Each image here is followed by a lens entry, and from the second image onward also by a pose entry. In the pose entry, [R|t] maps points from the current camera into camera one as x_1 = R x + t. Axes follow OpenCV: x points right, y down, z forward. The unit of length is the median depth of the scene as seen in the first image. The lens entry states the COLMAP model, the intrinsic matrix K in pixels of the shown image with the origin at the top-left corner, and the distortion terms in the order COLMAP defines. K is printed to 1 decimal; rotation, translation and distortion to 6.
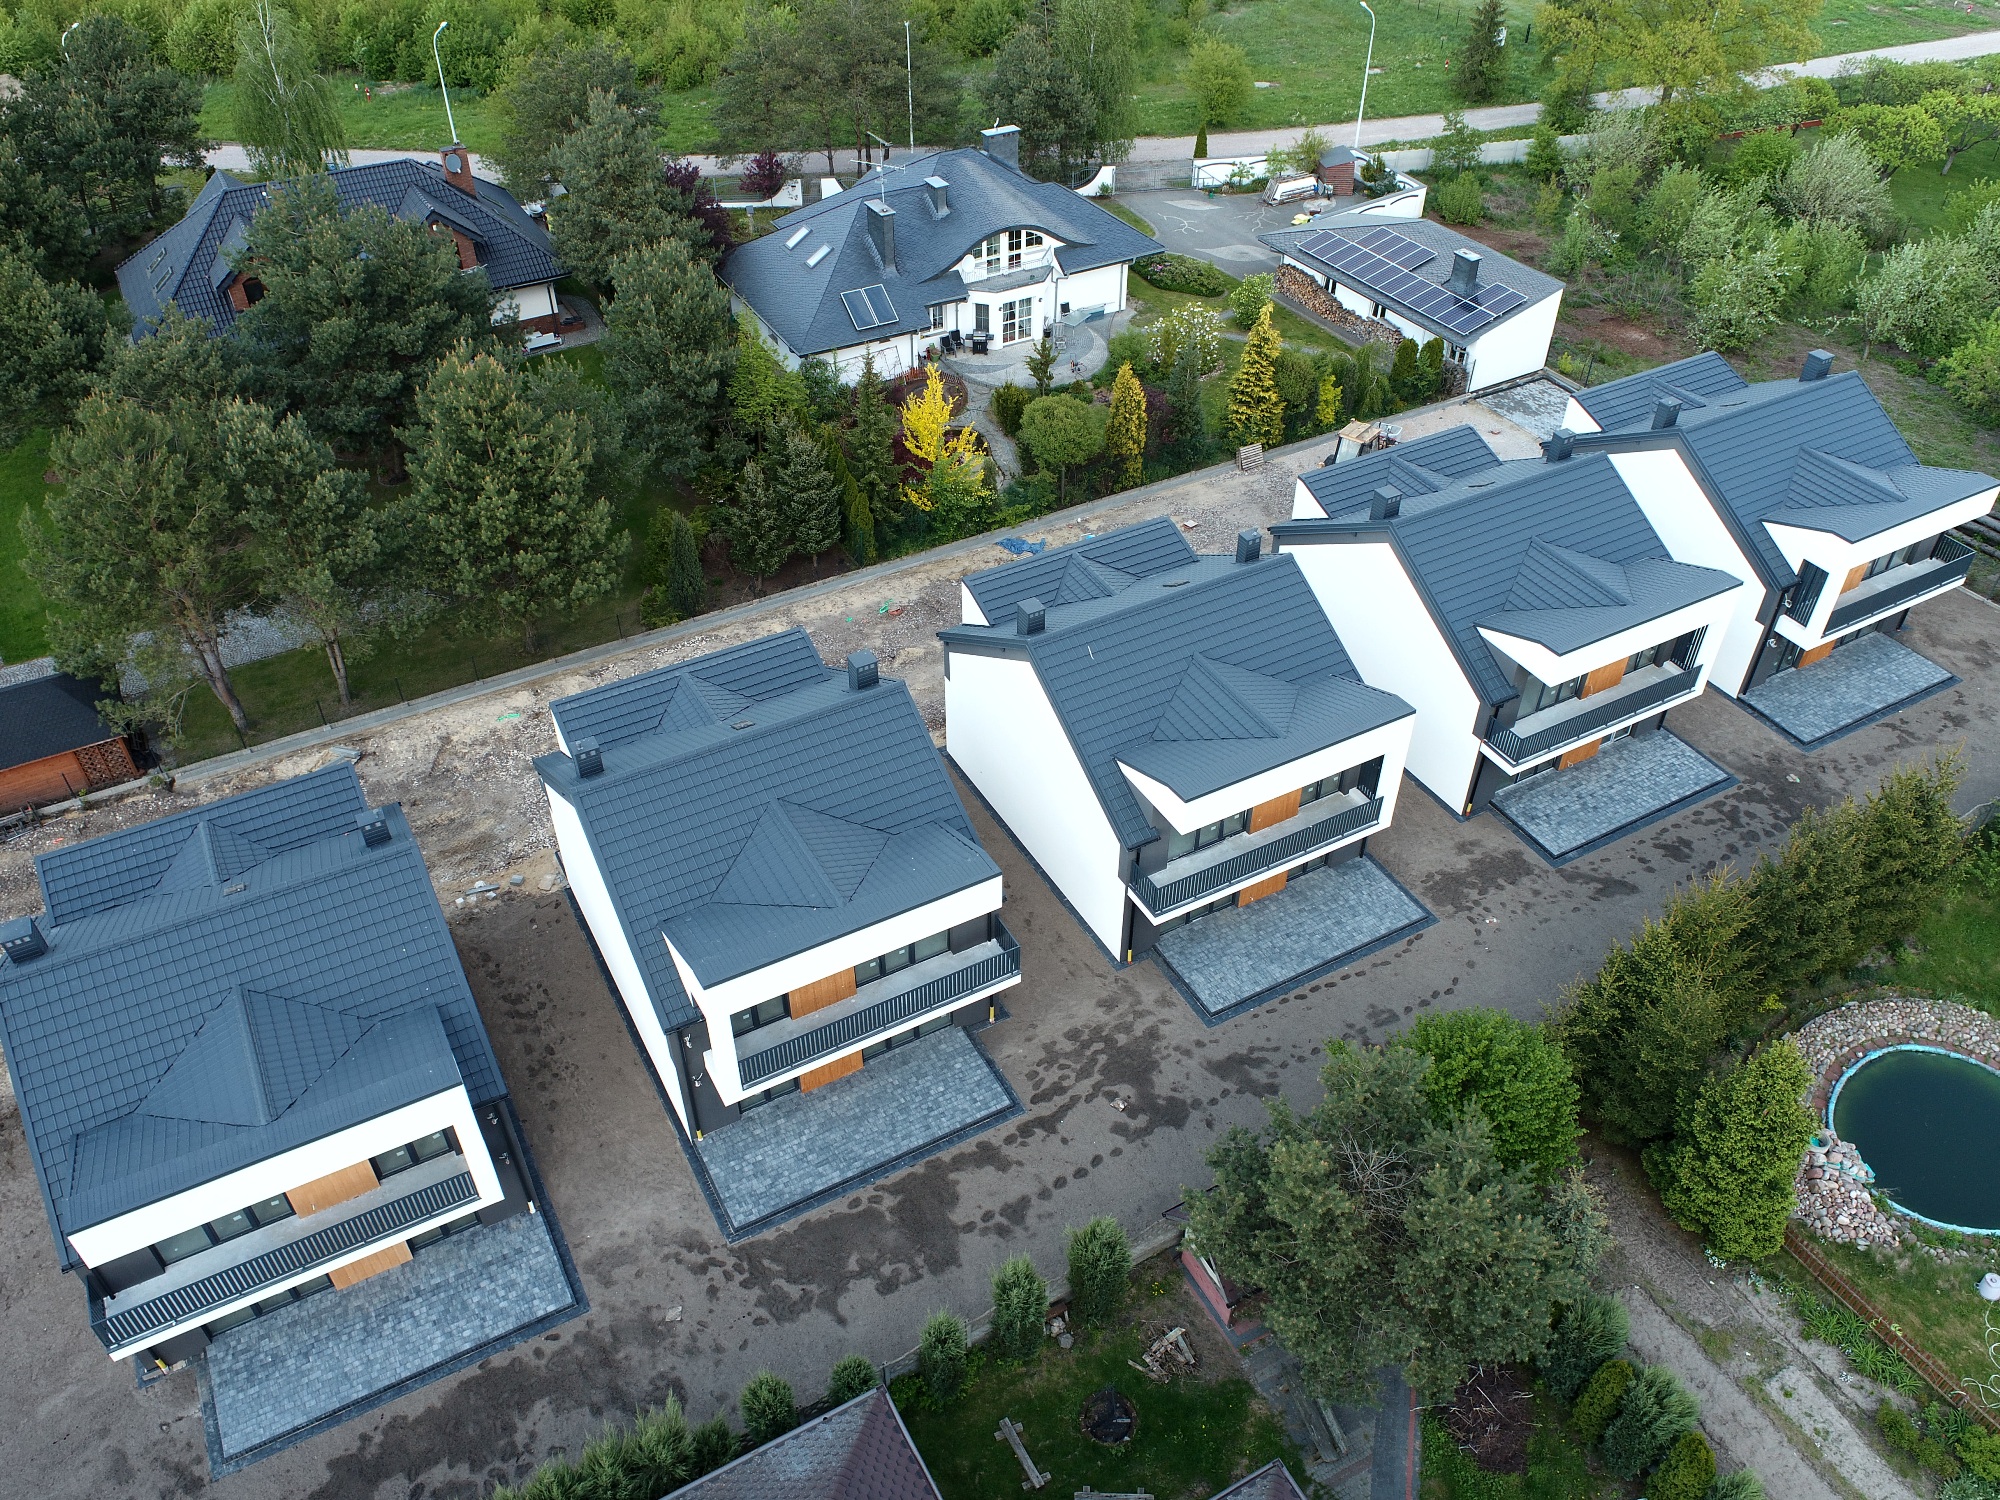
lens RADIAL K [[1526.3, 0, 1000.0], [0, 1526.3, 750.0], [0, 0, 1]] dist [-0.012506, 0.003696]
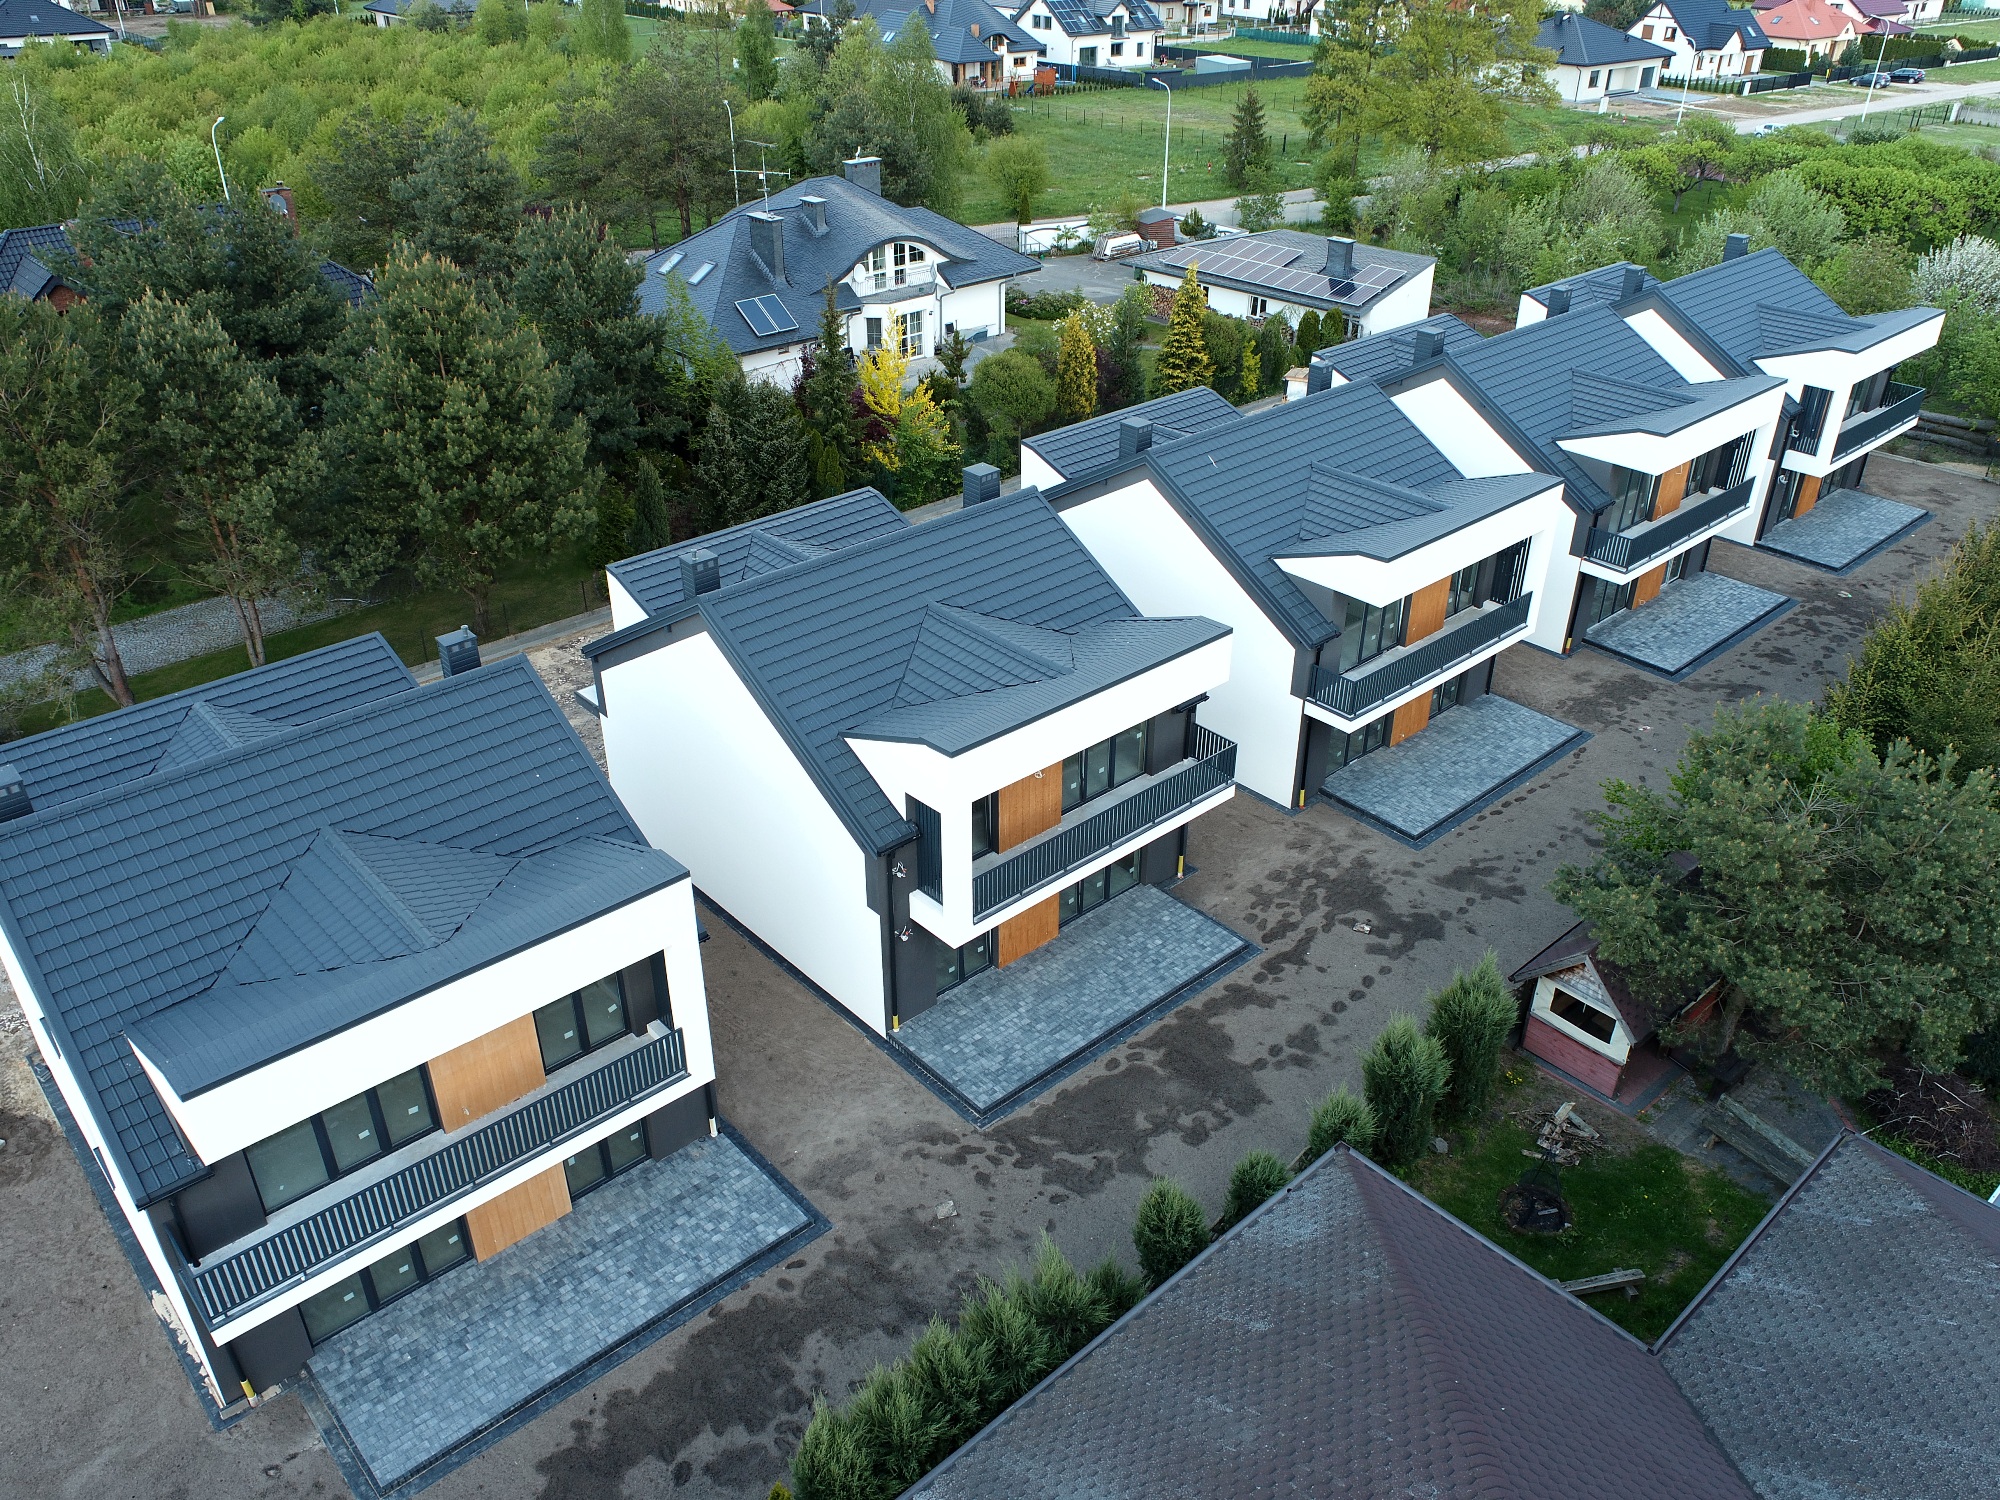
lens RADIAL K [[1525.6, 0, 1000.0], [0, 1525.6, 750.0], [0, 0, 1]] dist [-0.005605, -0.008693]
pose [[0.973801, -0.115550, 0.195857, -0.288270], [0.147047, 0.976950, -0.154746, 0.248632], [-0.173462, 0.179492, 0.968346, 0.200866]]
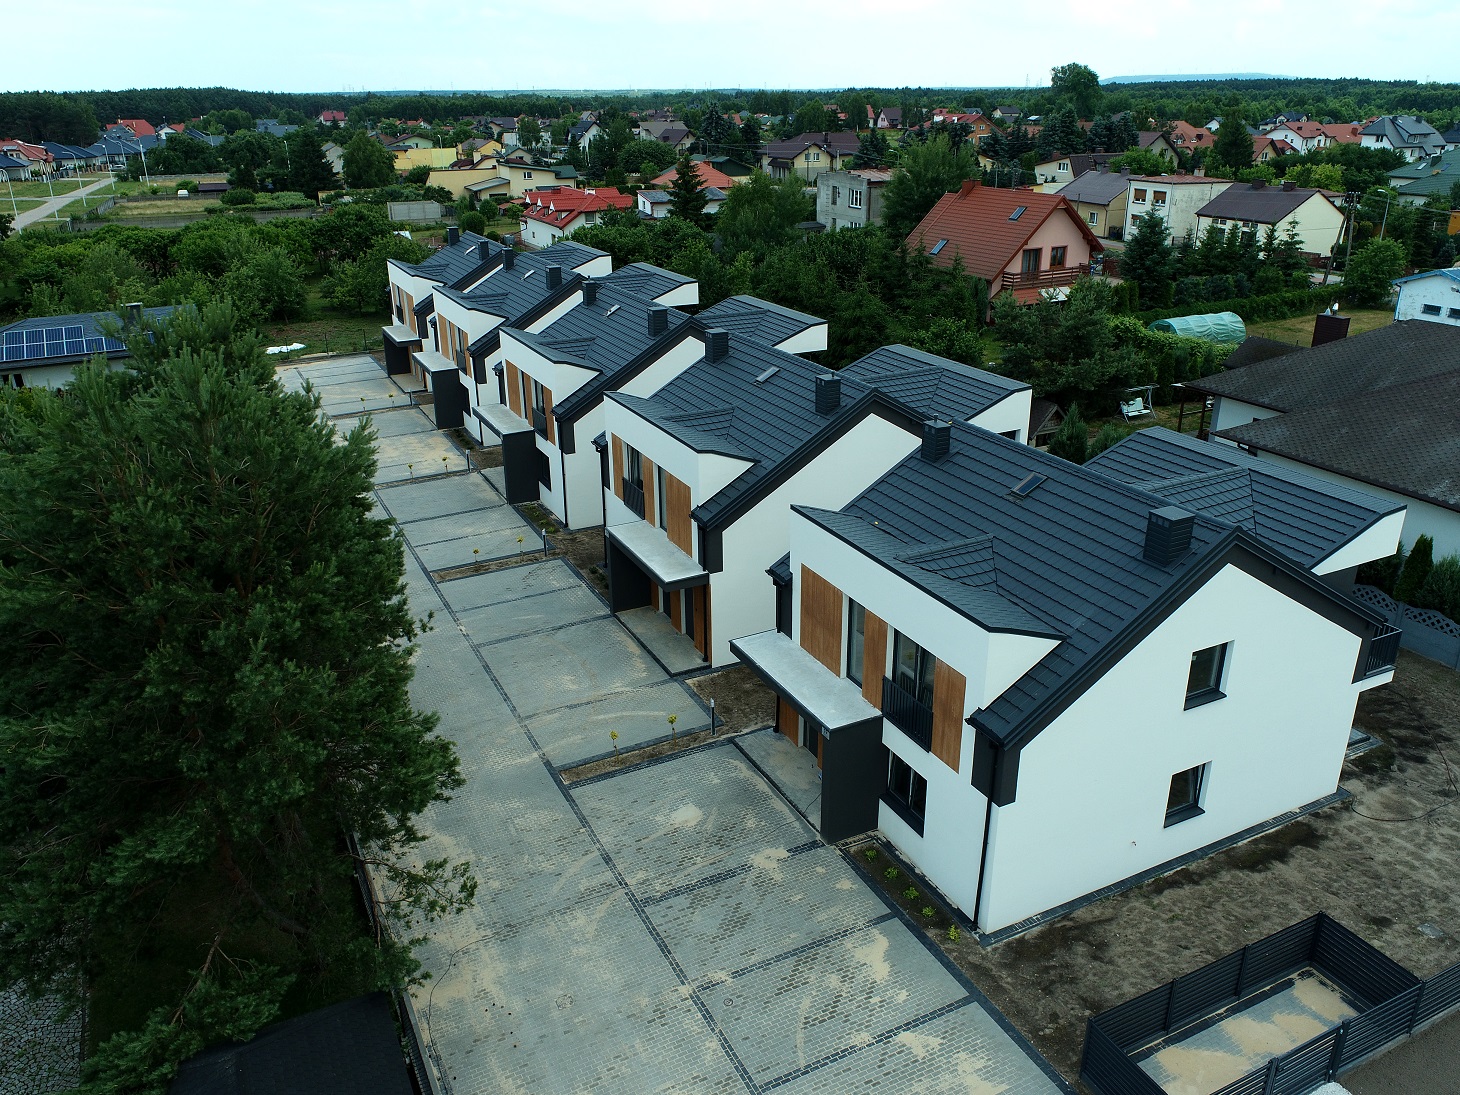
lens RADIAL K [[1114.2, 0, 730.0], [0, 1114.2, 547.5], [0, 0, 1]] dist [-0.012506, 0.003696]
pose [[0.038462, -0.379701, 0.924309, -1.115907], [0.653659, 0.709199, 0.264135, -0.184548], [-0.755811, 0.594024, 0.275472, 0.901865]]
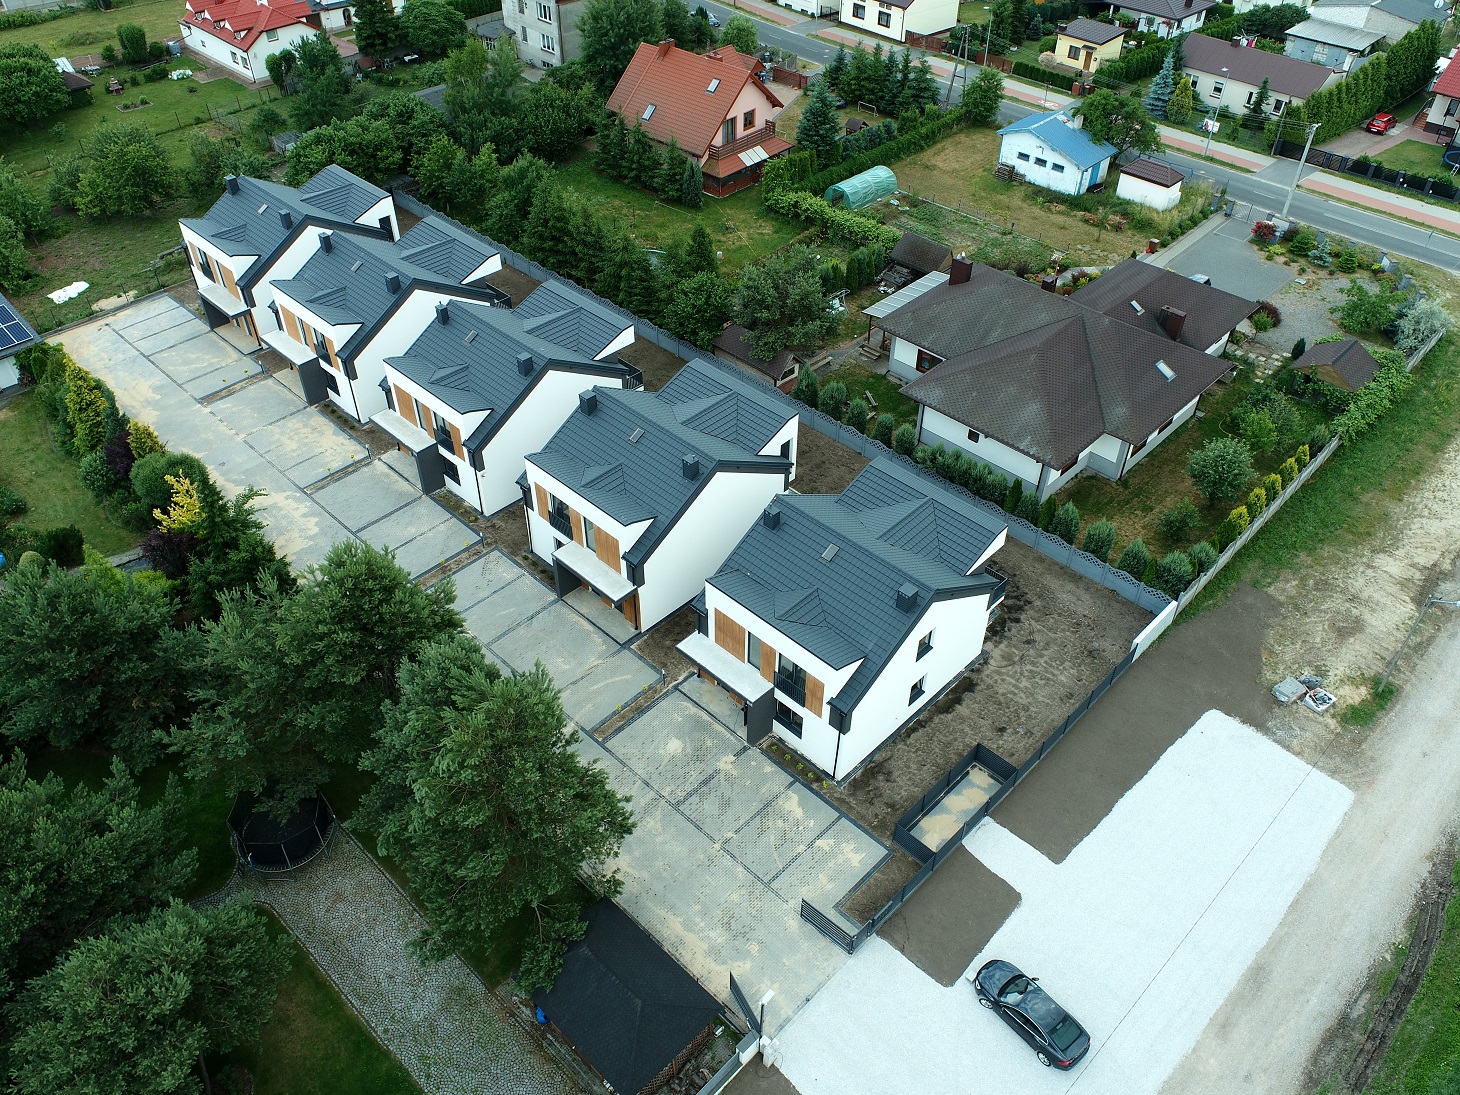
lens RADIAL K [[1114.2, 0, 730.0], [0, 1114.2, 547.5], [0, 0, 1]] dist [-0.012506, 0.003696]
pose [[-0.288355, -0.636553, 0.715299, -1.350627], [0.616382, 0.448270, 0.647400, -0.824730], [-0.732751, 0.627578, 0.263099, 0.669210]]
